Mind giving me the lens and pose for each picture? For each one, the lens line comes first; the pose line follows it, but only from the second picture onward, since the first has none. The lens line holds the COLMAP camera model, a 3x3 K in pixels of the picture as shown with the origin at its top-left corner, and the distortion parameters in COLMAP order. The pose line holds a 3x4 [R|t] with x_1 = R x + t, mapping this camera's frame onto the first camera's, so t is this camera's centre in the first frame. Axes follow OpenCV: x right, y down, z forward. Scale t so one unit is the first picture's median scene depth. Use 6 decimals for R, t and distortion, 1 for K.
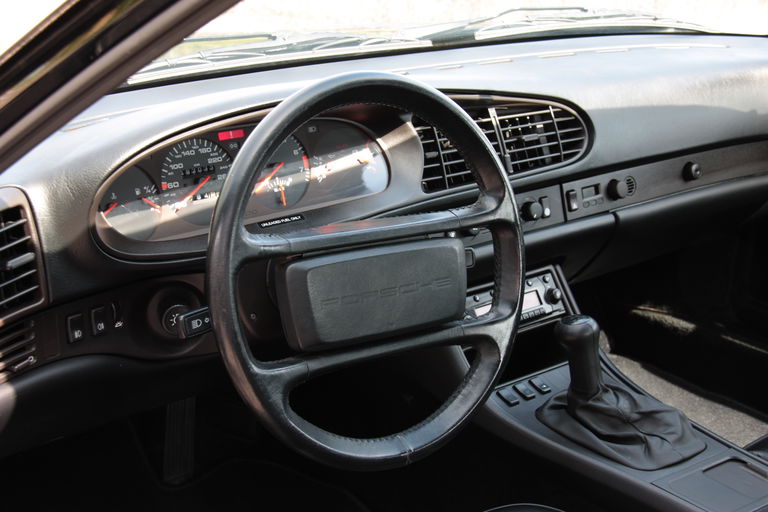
lens RADIAL K [[1077.4, 0, 384.2], [0, 1077.4, 255.4], [0, 0, 1]] dist [-0.016845, 0.000000]
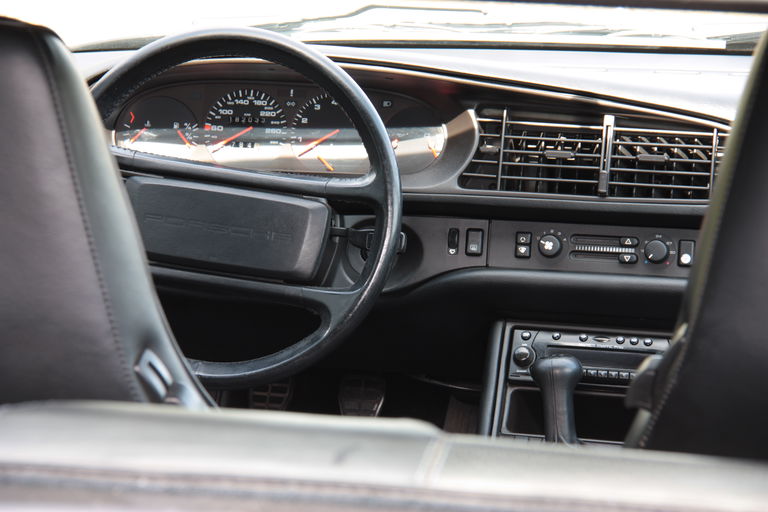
lens RADIAL K [[3241.7, 0, 383.8], [0, 3241.7, 256.1], [0, 0, 1]] dist [0.385525, 0.000000]
pose [[0.596755, 0.141073, -0.789925, 2.371700], [-0.255099, 0.966707, -0.020072, 0.076120], [0.760794, 0.213487, 0.612875, -0.779016]]
